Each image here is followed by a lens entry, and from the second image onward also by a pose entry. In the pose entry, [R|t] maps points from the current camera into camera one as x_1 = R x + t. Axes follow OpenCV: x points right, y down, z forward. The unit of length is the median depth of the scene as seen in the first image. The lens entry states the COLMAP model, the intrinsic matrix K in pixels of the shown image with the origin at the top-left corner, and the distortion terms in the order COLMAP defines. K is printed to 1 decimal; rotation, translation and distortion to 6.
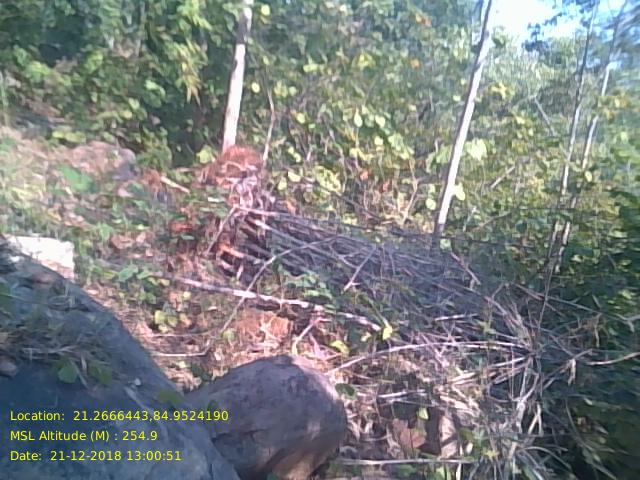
lens RADIAL K [[525.2, 0, 273.8], [0, 525.2, 233.3], [0, 0, 1]] dist [0.089226, -0.135481]
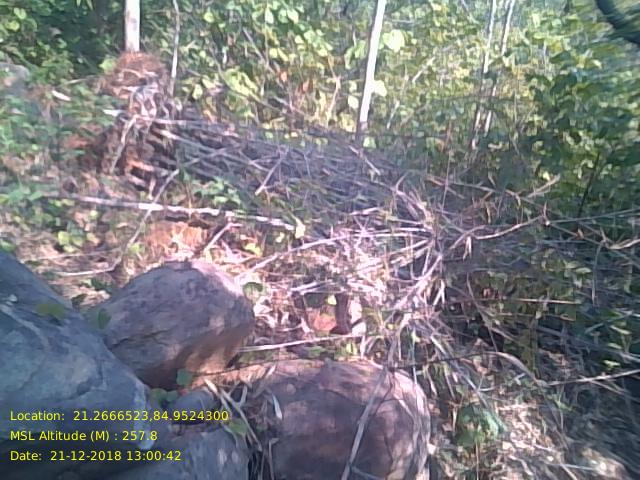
lens RADIAL K [[525.2, 0, 326.2], [0, 525.2, 244.7], [0, 0, 1]] dist [0.089226, -0.135481]
pose [[0.989795, -0.102474, 0.099018, 0.161753], [0.083712, 0.980479, 0.177914, 0.035684], [-0.115316, -0.167809, 0.979052, -0.020822]]
